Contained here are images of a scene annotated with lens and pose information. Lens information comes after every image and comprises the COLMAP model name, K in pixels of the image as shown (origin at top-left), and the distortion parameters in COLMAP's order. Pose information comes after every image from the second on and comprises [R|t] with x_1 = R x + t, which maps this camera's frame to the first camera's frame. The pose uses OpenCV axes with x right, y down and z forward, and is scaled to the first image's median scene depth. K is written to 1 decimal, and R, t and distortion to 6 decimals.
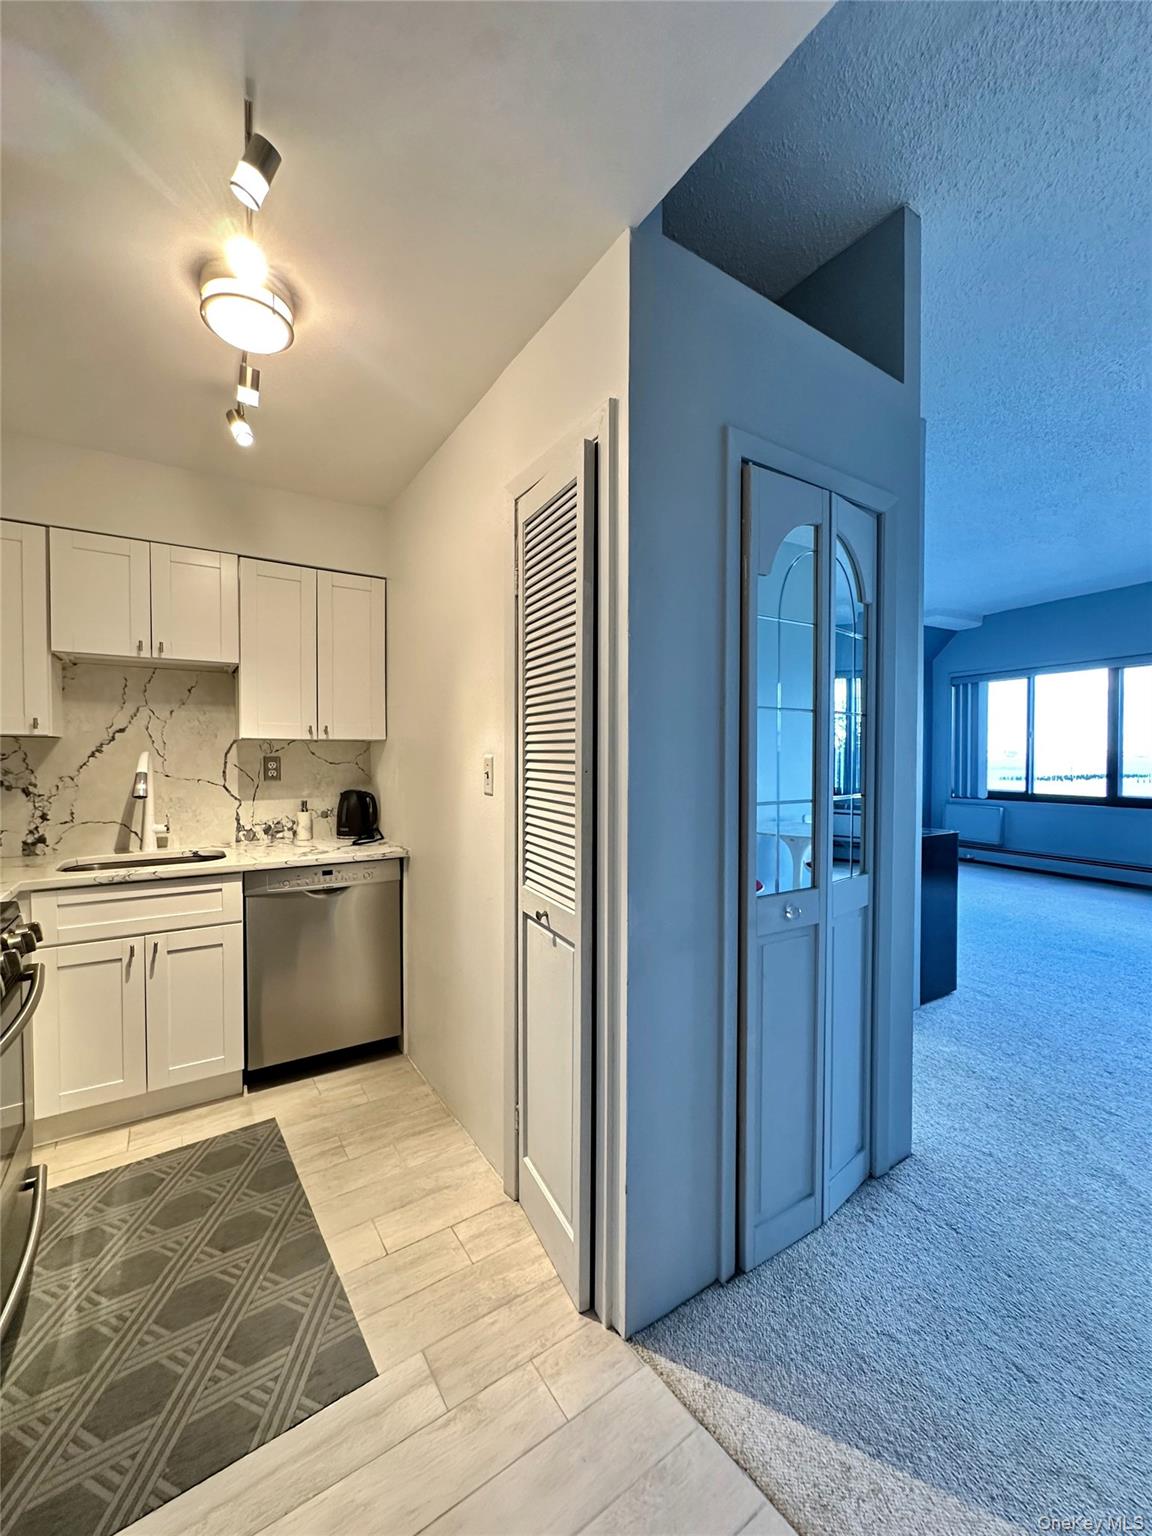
lens RADIAL K [[614.0, 0, 576.7], [0, 614.0, 770.9], [0, 0, 1]] dist [-0.003288, 0.000714]
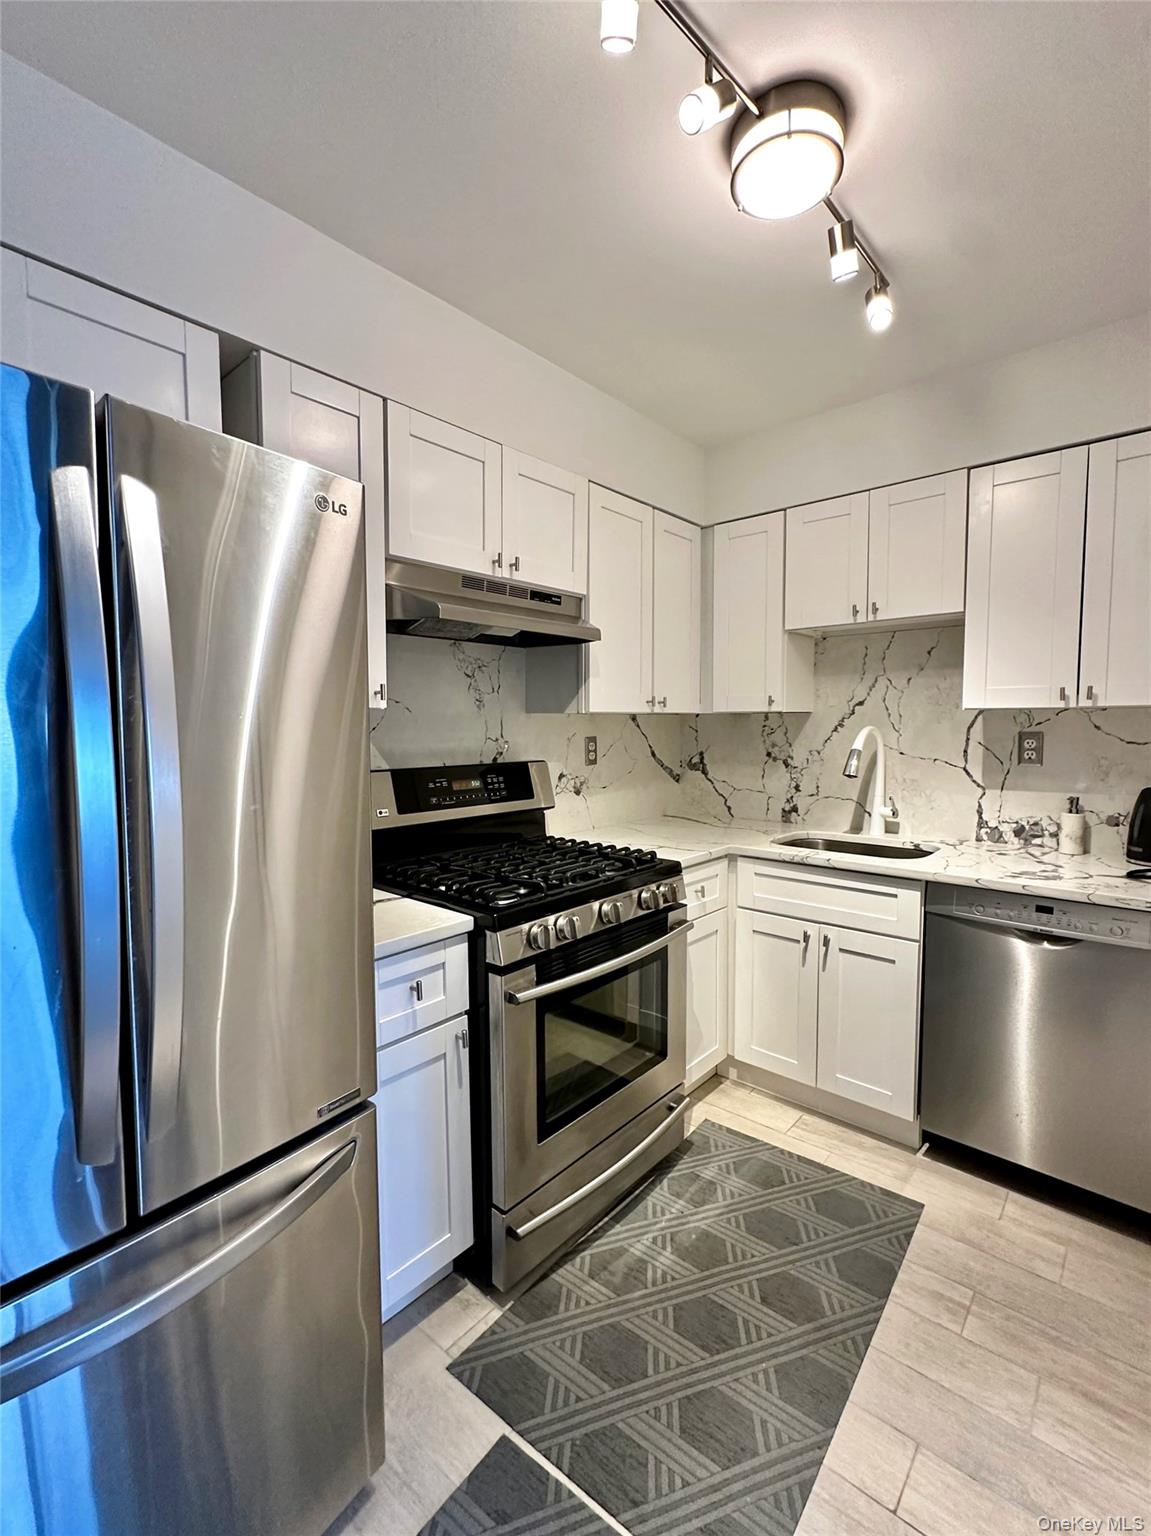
lens RADIAL K [[678.2, 0, 575.5], [0, 678.2, 768.0], [0, 0, 1]] dist [-0.002340, 0.000102]
pose [[0.264875, 0.062000, -0.962288, 0.176308], [-0.018280, 0.998074, 0.059274, -0.024215], [0.964110, 0.001890, 0.265498, 0.352696]]
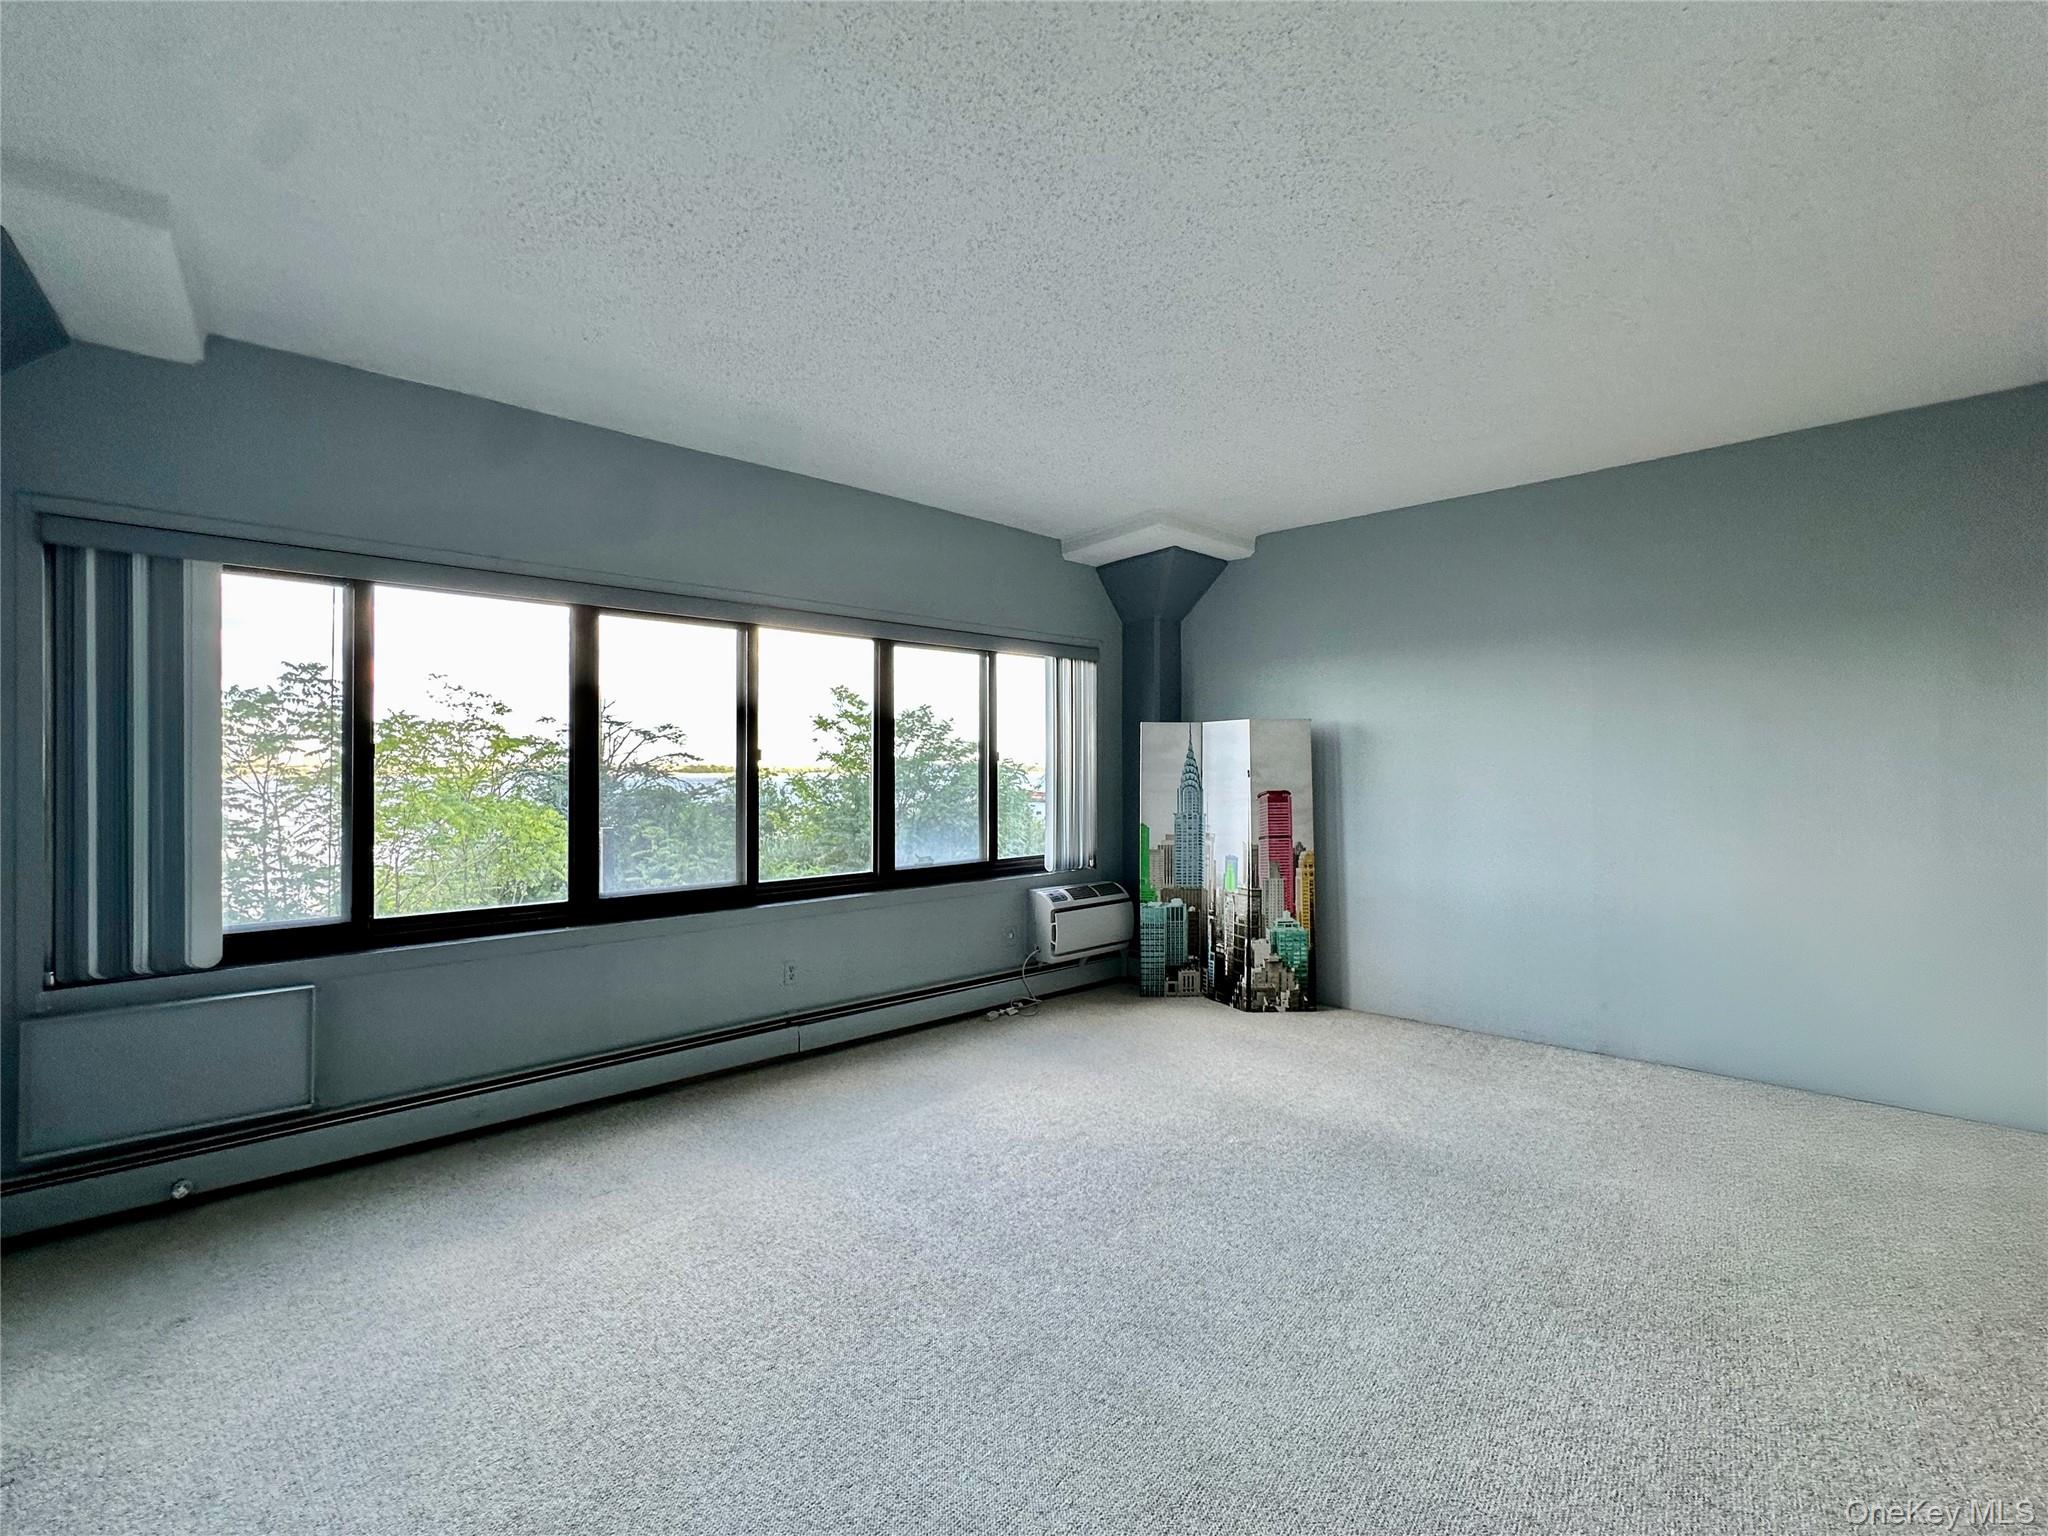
lens RADIAL K [[818.7, 0, 1024.1], [0, 818.7, 767.1], [0, 0, 1]] dist [-0.003288, 0.000714]
pose [[-0.251590, 0.004336, 0.967824, 0.664215], [0.025534, 0.999672, 0.002159, -0.135871], [-0.967497, 0.025255, -0.251618, 2.463073]]
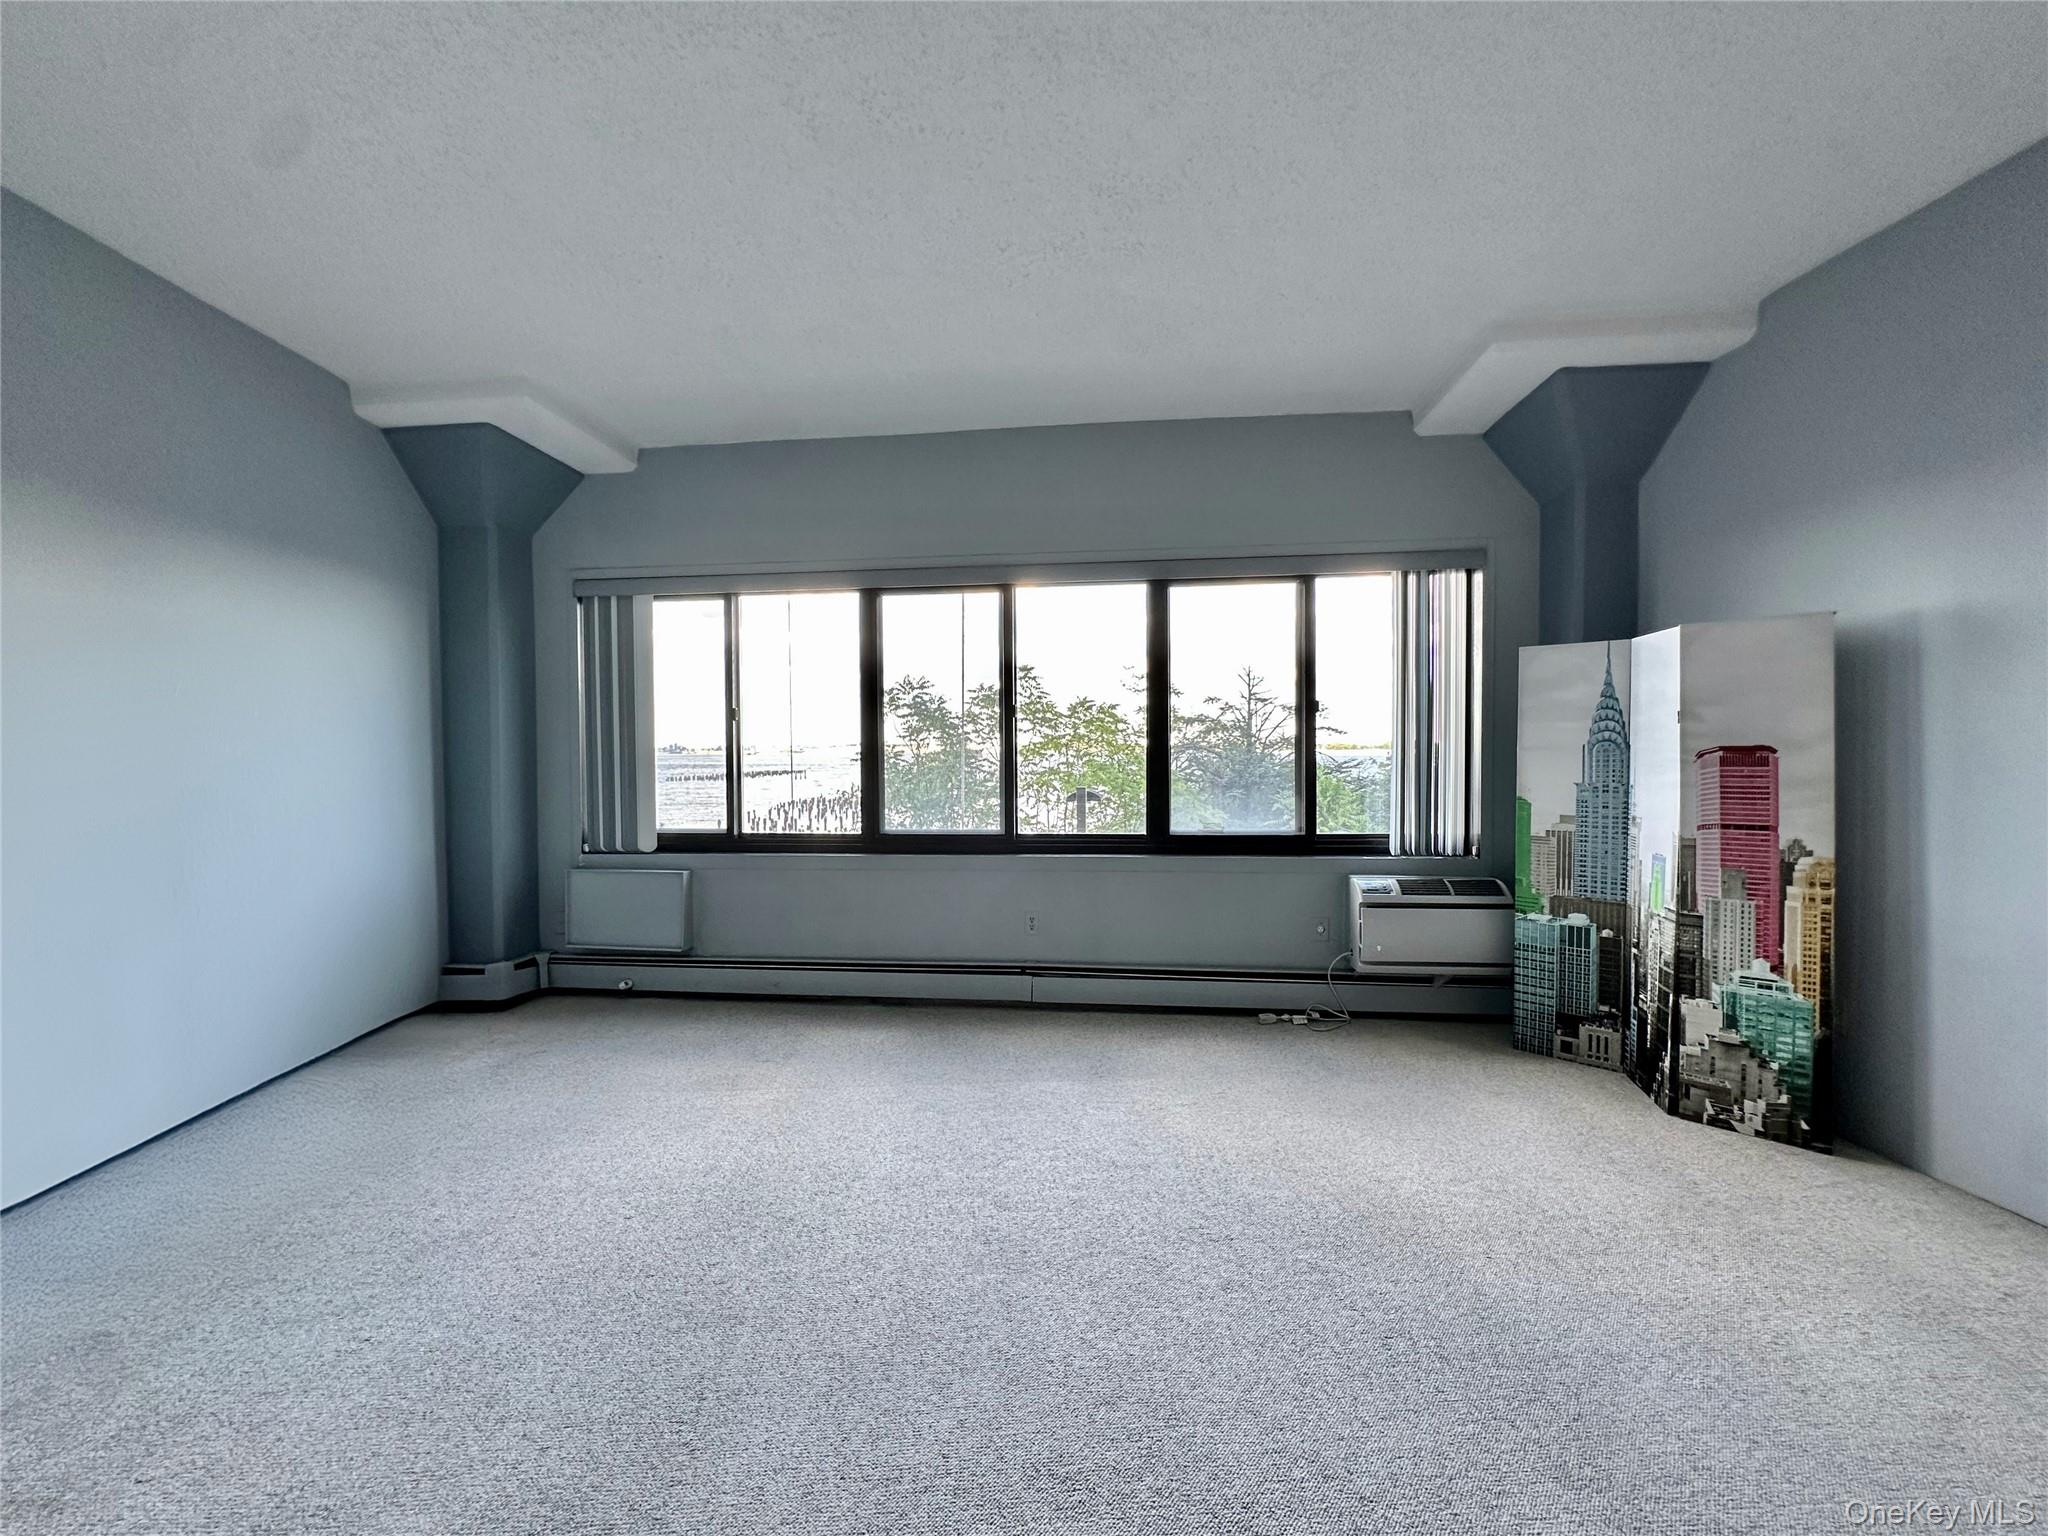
lens RADIAL K [[816.4, 0, 1026.2], [0, 816.4, 768.6], [0, 0, 1]] dist [-0.003883, 0.000987]
pose [[0.525832, -0.022877, 0.850281, 1.006939], [0.026306, 0.999597, 0.010627, -0.054511], [-0.850182, 0.016780, 0.526222, 1.498002]]
